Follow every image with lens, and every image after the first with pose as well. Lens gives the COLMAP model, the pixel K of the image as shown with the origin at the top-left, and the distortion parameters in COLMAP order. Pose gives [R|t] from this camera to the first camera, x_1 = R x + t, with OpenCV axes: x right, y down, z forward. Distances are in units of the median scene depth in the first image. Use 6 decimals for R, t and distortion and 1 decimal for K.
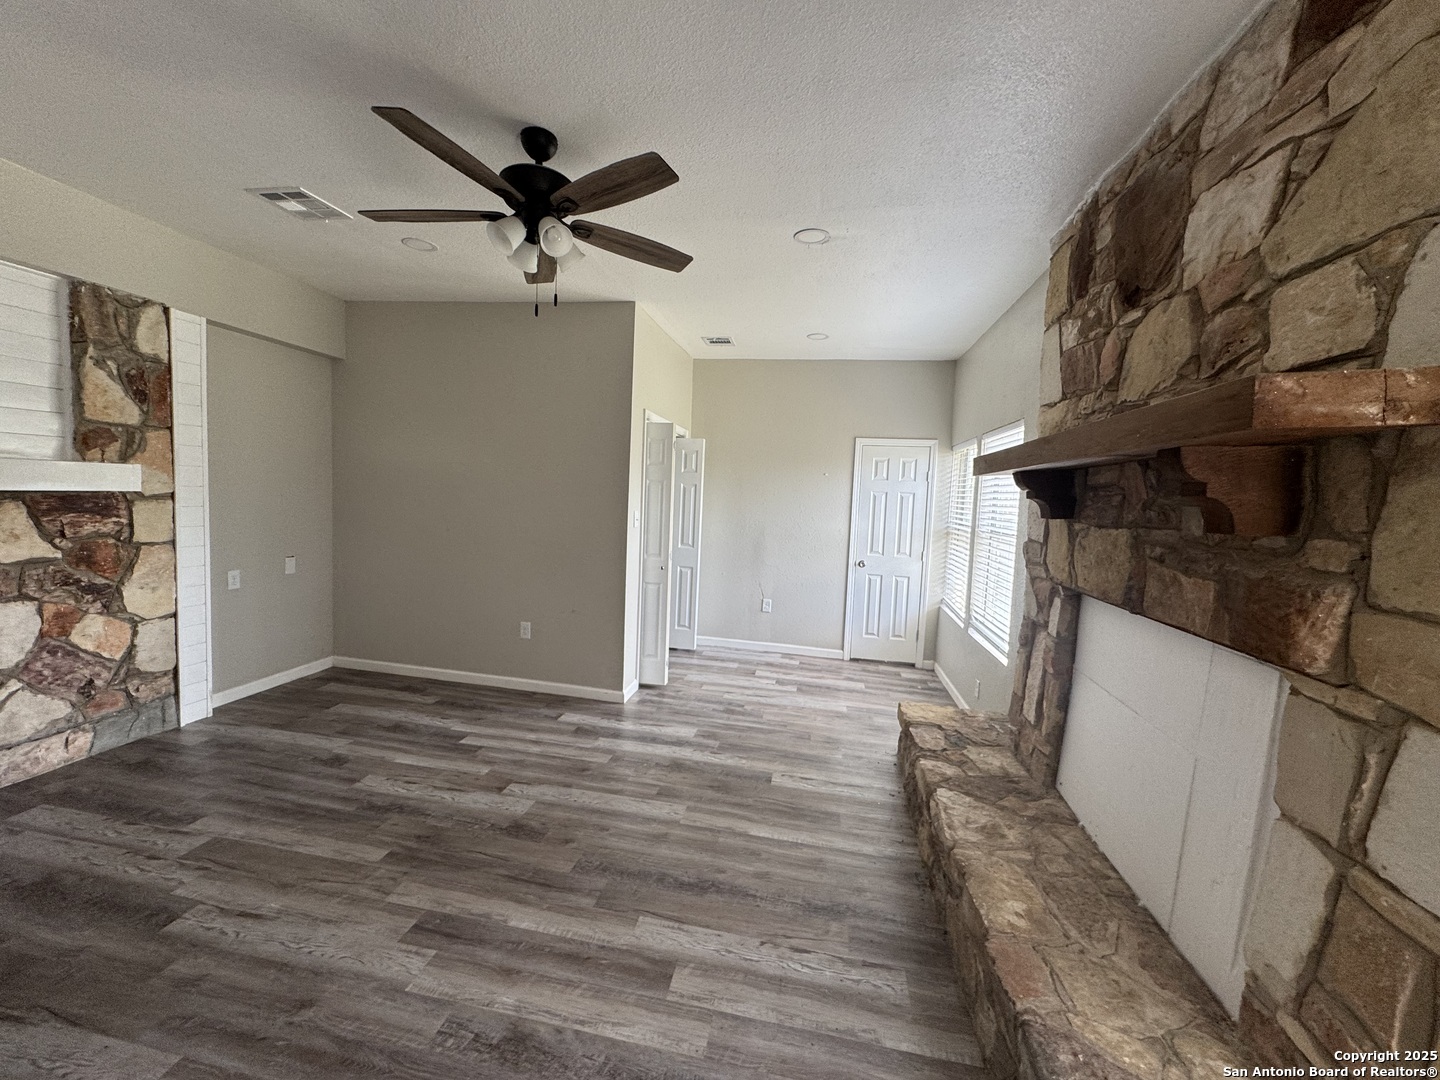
lens RADIAL K [[571.9, 0, 716.7], [0, 571.9, 539.9], [0, 0, 1]] dist [0.000994, -0.000065]
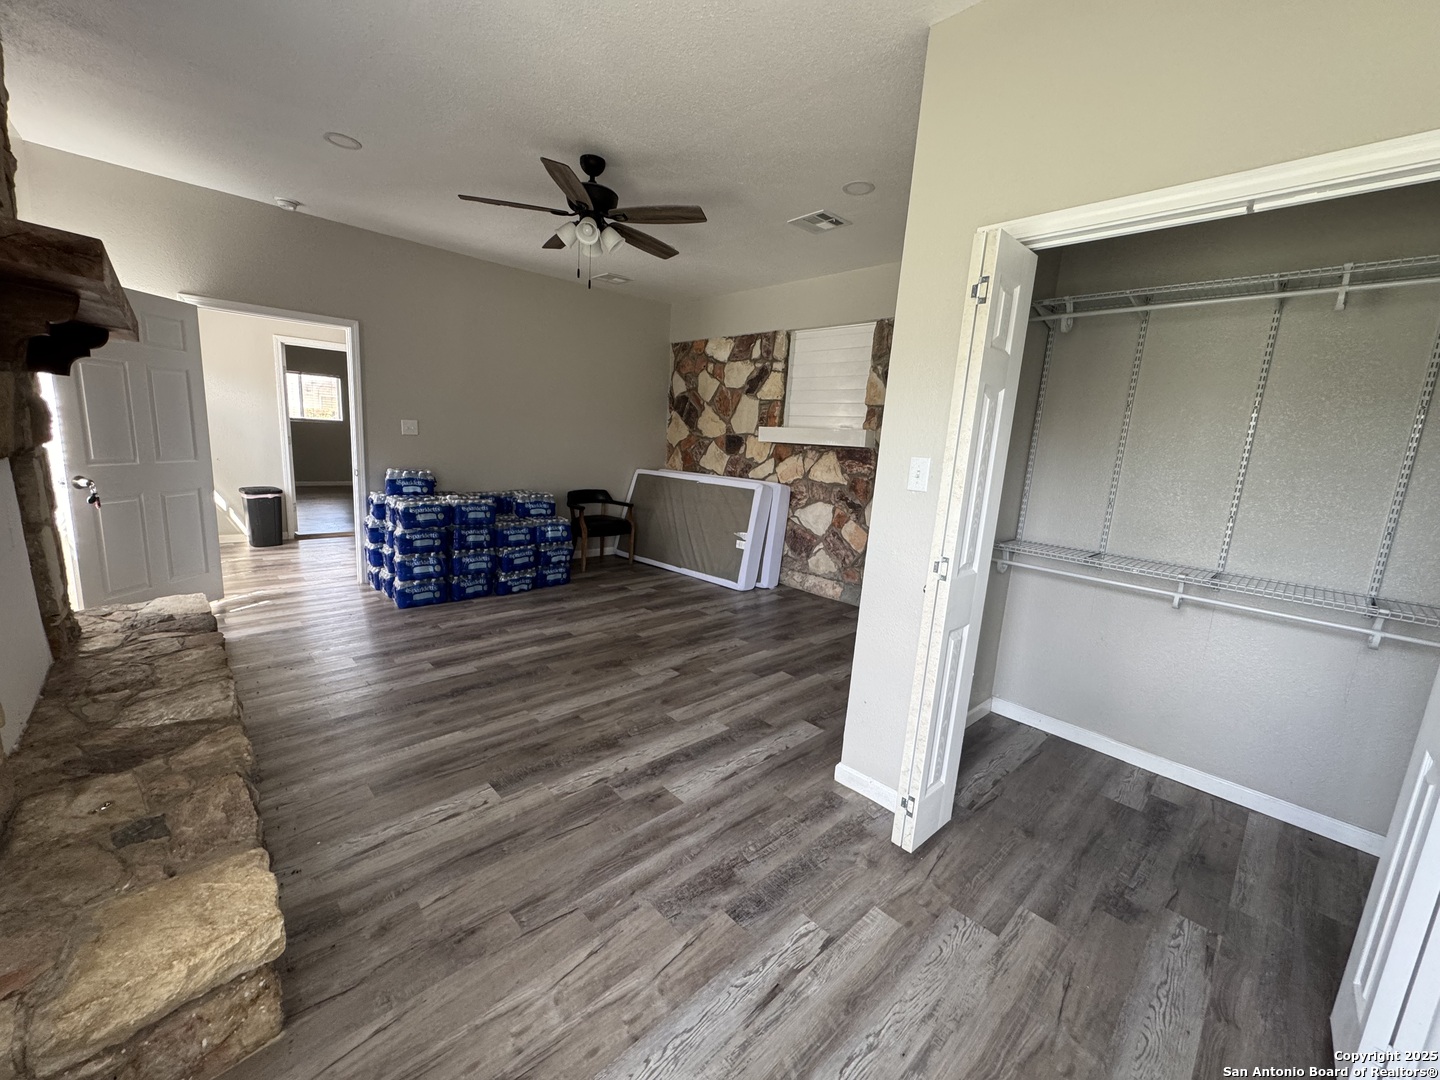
lens RADIAL K [[571.9, 0, 712.1], [0, 571.9, 536.1], [0, 0, 1]] dist [0.000994, -0.000065]
pose [[-0.587255, 0.054907, -0.807538, 0.535764], [-0.155981, 0.971318, 0.179474, -0.066374], [0.794231, 0.231357, -0.561847, 1.665185]]
